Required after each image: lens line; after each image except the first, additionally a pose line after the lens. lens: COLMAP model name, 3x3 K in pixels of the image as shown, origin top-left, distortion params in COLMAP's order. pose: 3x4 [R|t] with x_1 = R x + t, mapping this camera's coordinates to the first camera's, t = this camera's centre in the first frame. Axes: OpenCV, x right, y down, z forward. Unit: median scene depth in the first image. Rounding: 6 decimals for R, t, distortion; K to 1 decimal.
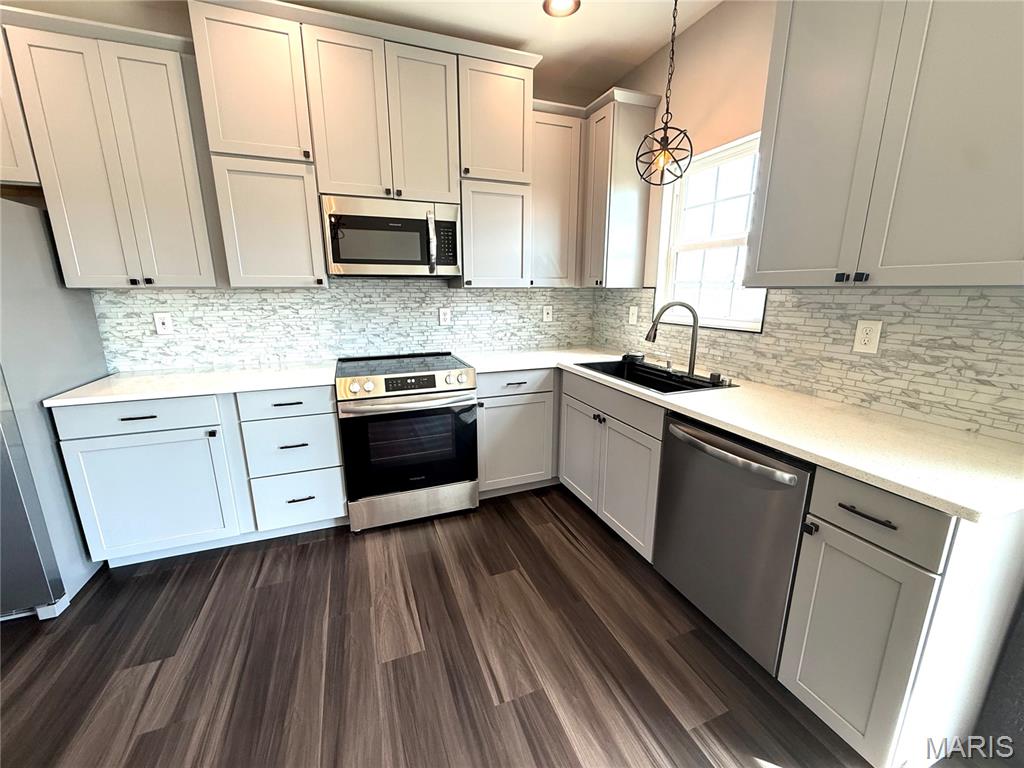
lens RADIAL K [[408.2, 0, 507.9], [0, 408.2, 384.3], [0, 0, 1]] dist [-0.000484, 0.000000]
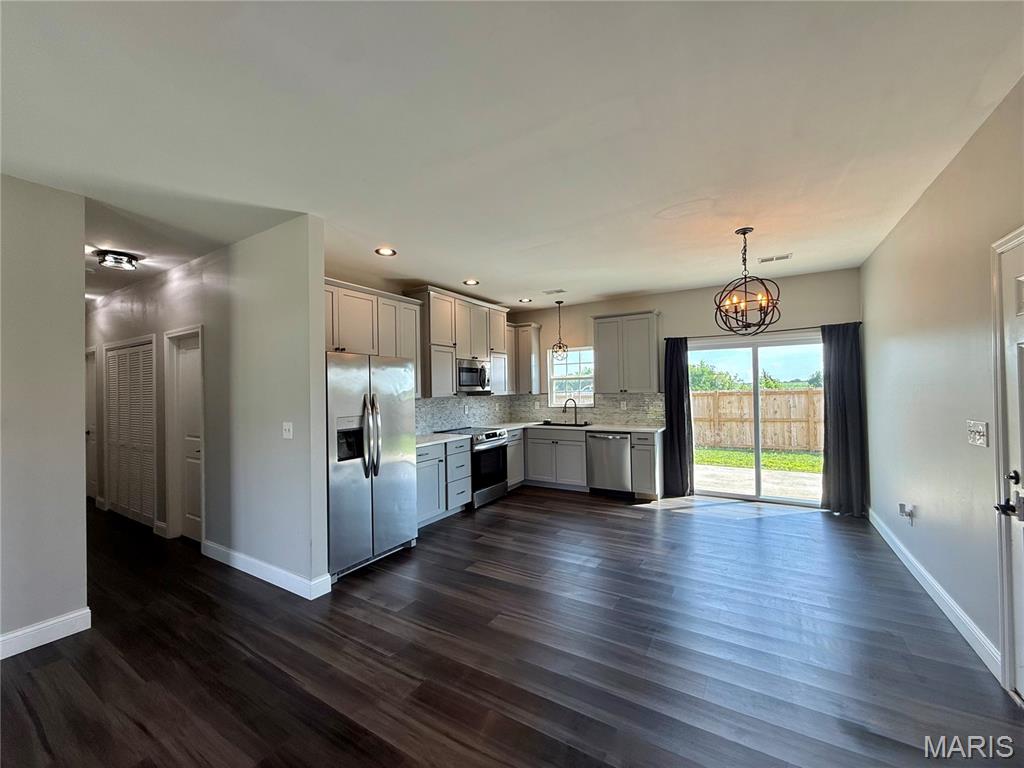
lens RADIAL K [[408.2, 0, 507.9], [0, 408.2, 384.3], [0, 0, 1]] dist [-0.000484, 0.000000]
pose [[0.795138, -0.006480, 0.606395, -1.531891], [0.156296, 0.968351, -0.194596, 0.176306], [-0.585942, 0.249507, 0.770985, -0.905938]]
